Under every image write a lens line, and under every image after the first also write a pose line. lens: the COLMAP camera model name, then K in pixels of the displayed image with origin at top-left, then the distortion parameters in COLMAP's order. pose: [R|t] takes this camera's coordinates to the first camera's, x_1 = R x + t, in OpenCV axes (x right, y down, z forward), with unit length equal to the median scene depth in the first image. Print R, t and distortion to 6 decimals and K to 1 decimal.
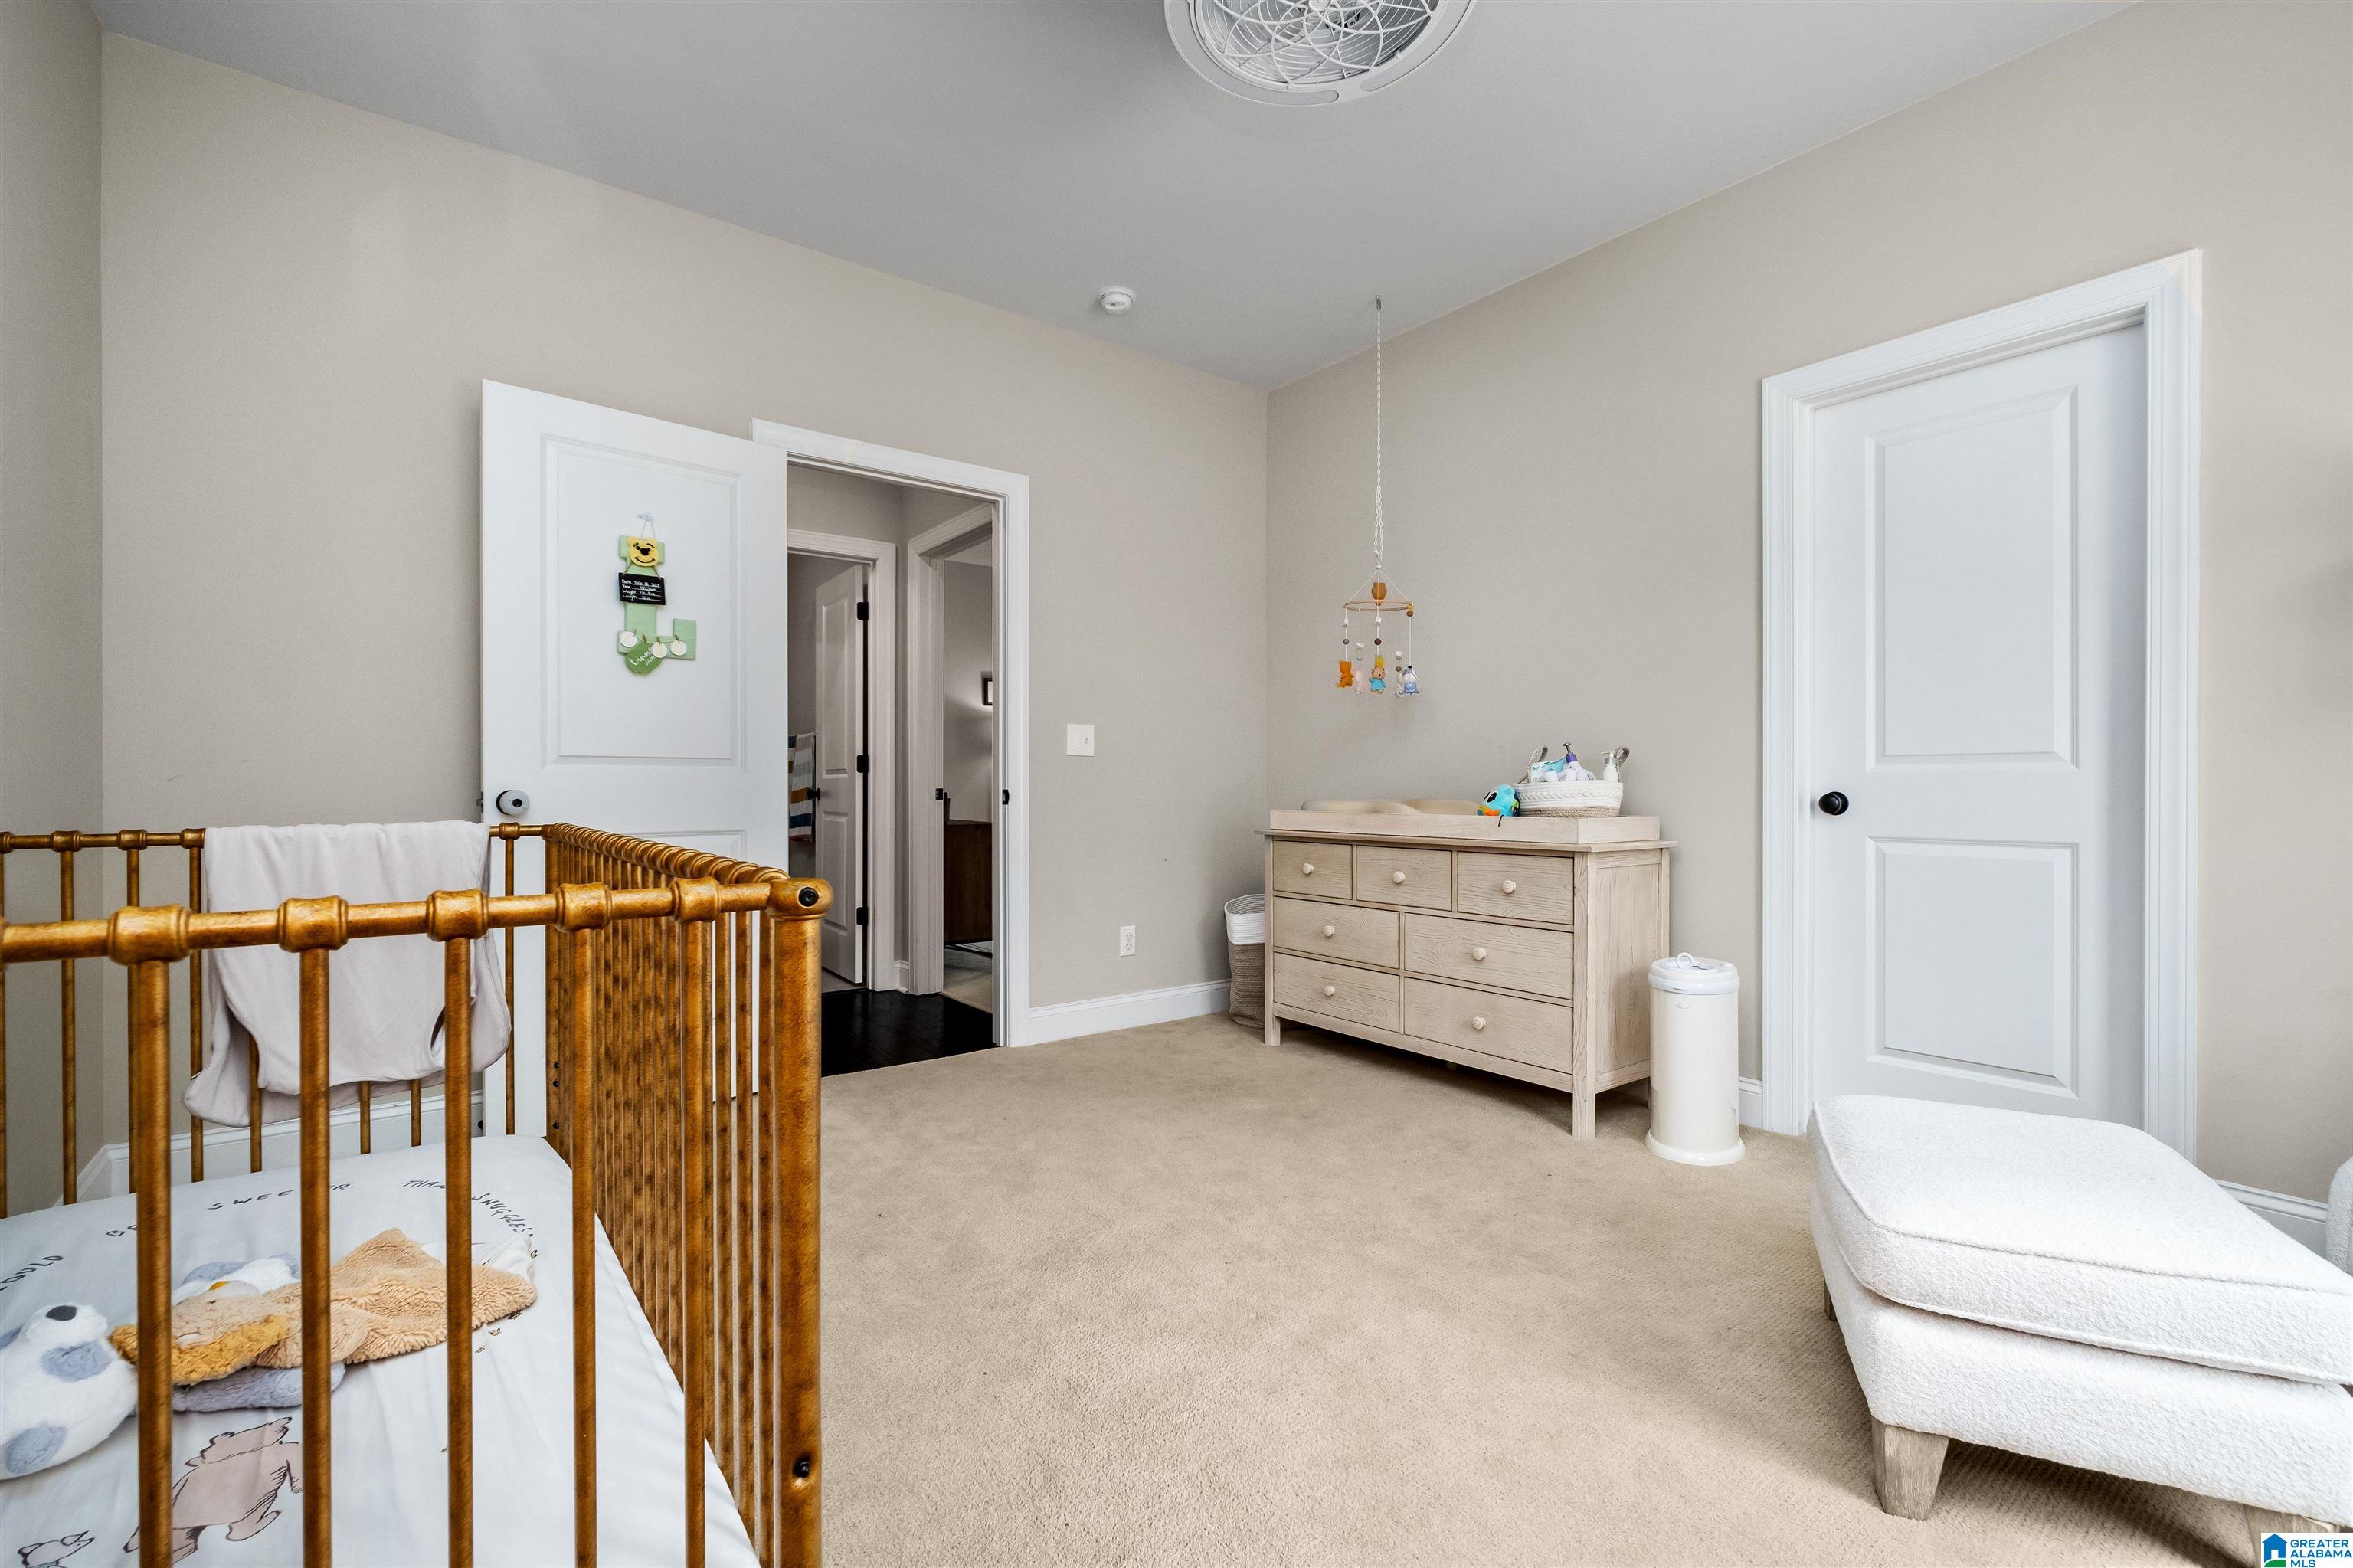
lens RADIAL K [[1017.6, 0, 1183.1], [0, 1017.6, 786.0], [0, 0, 1]] dist [-0.004205, -0.000255]
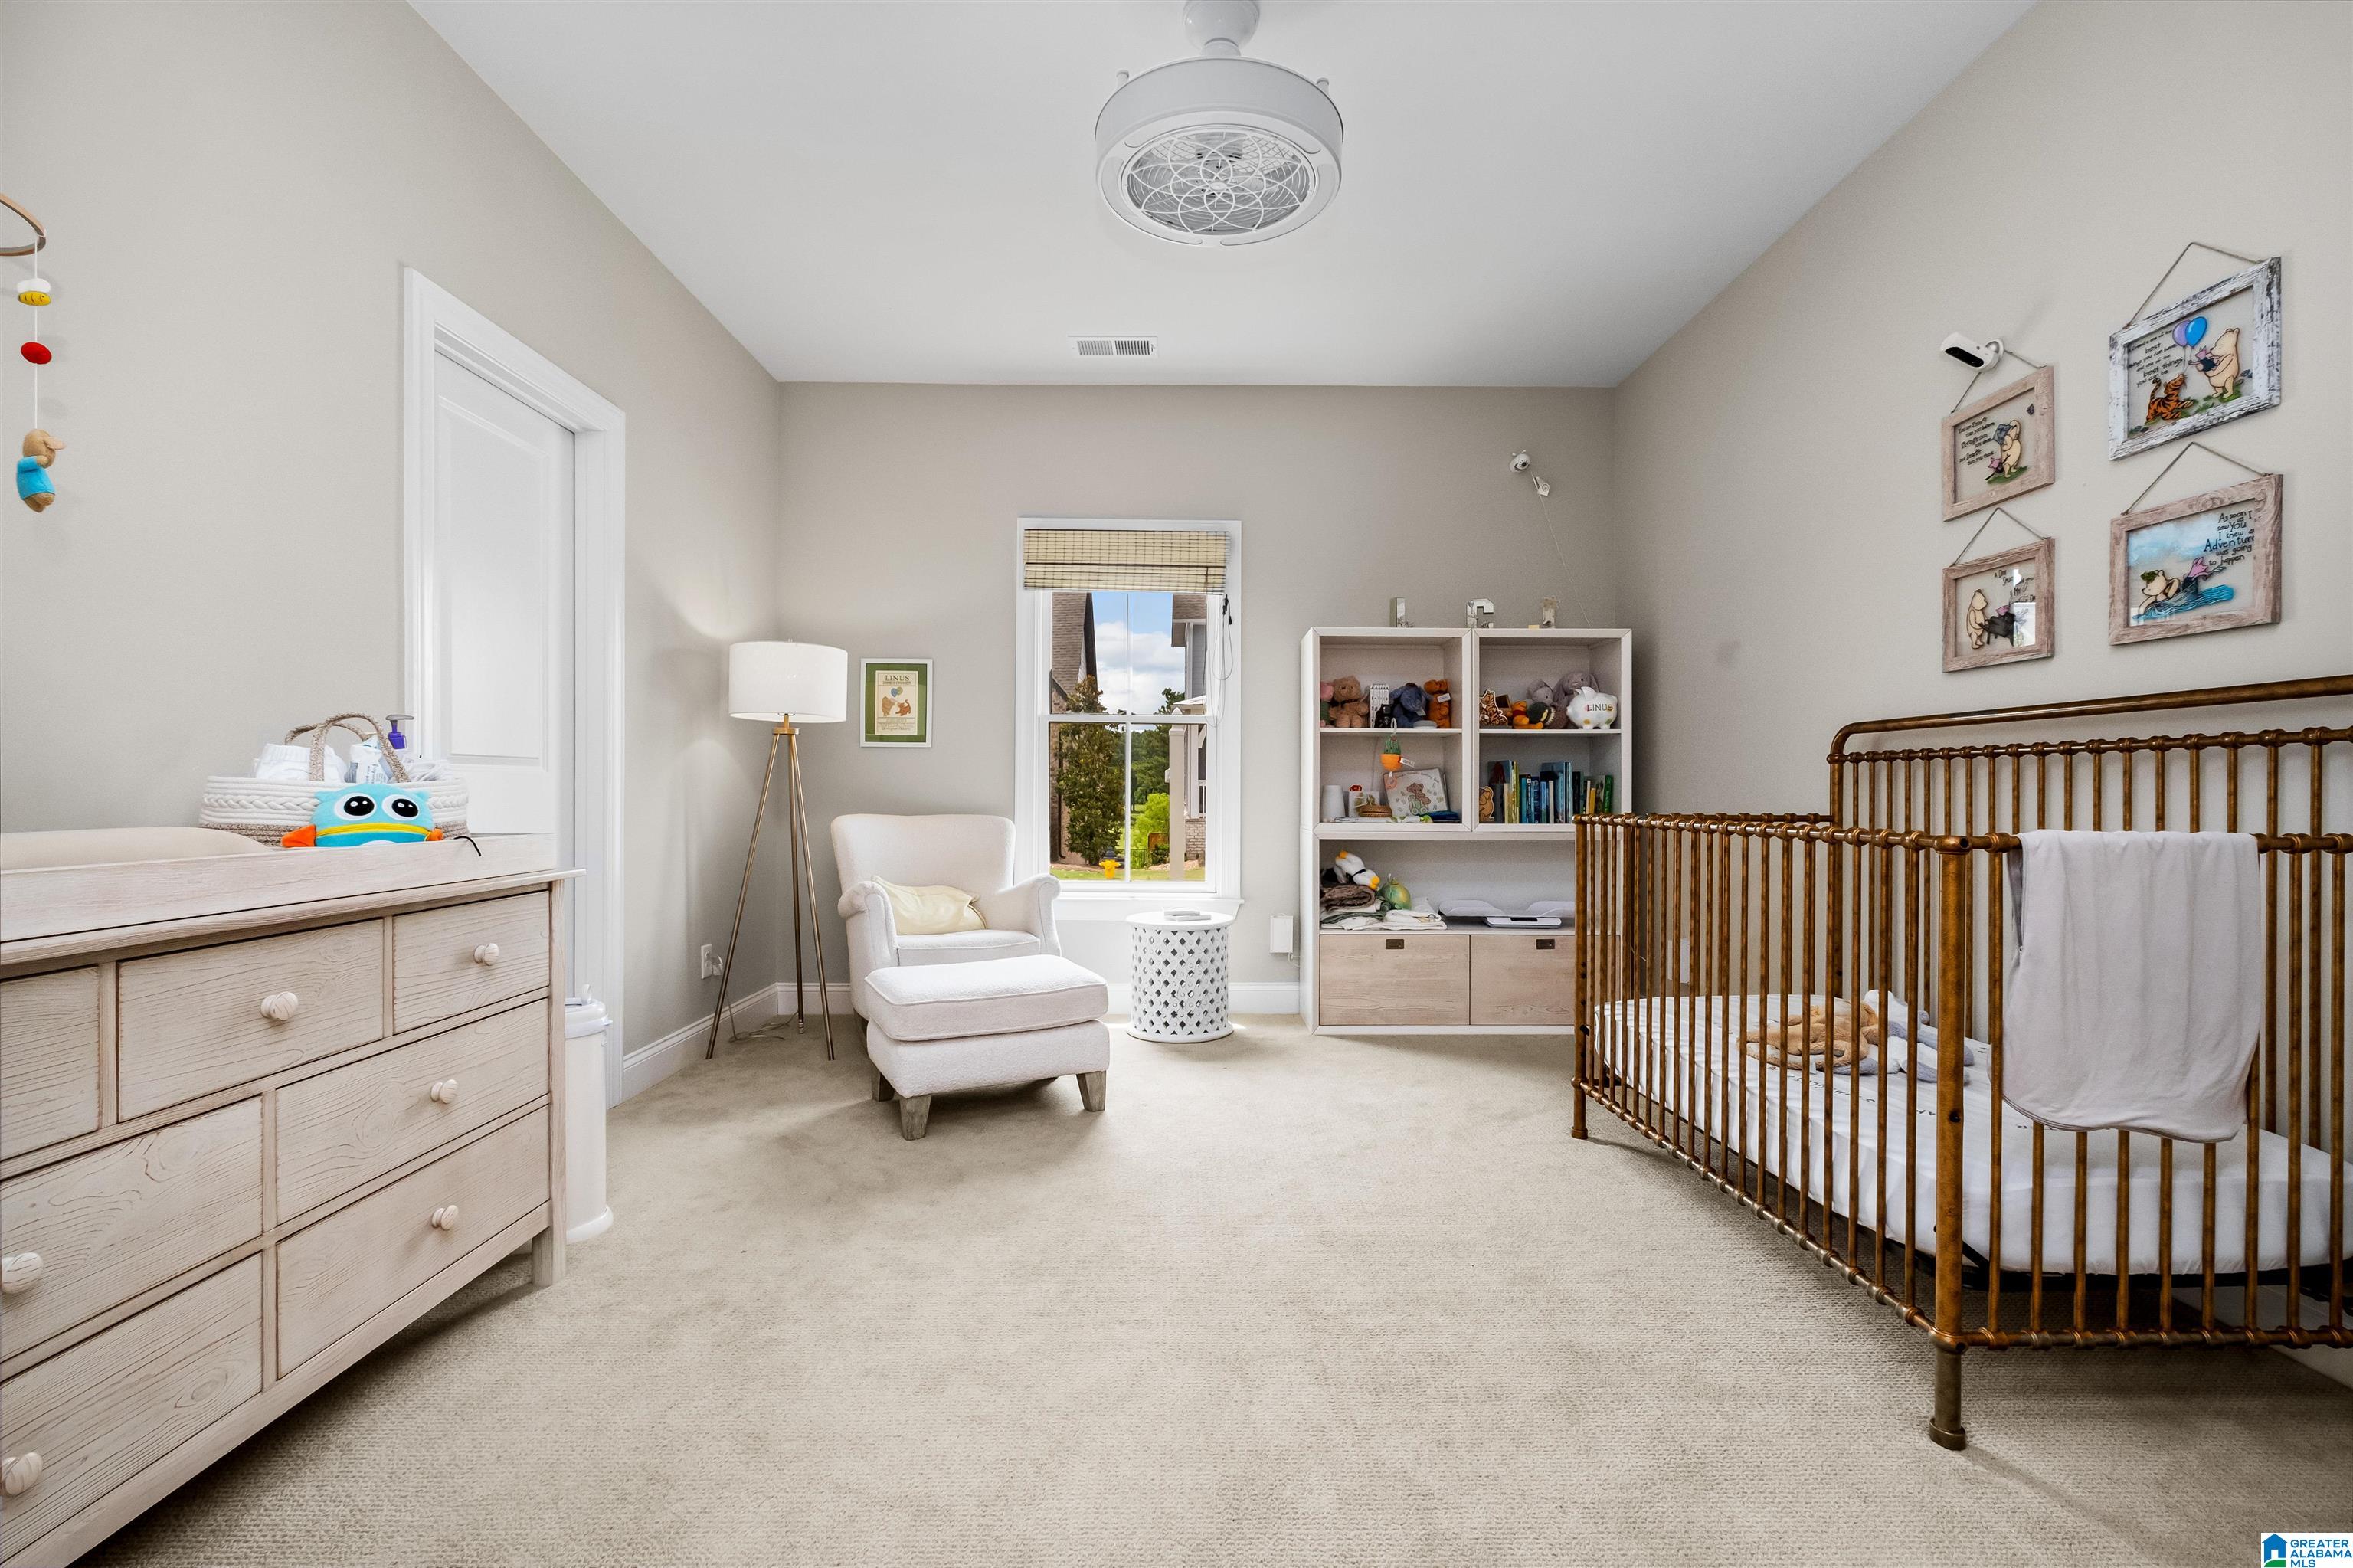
lens RADIAL K [[1017.6, 0, 1183.1], [0, 1017.6, 786.0], [0, 0, 1]] dist [-0.004205, -0.000255]
pose [[-0.789746, -0.002558, 0.613429, -0.331959], [-0.000238, 0.999993, 0.003864, -0.002084], [-0.613435, 0.002905, -0.789740, 1.101226]]
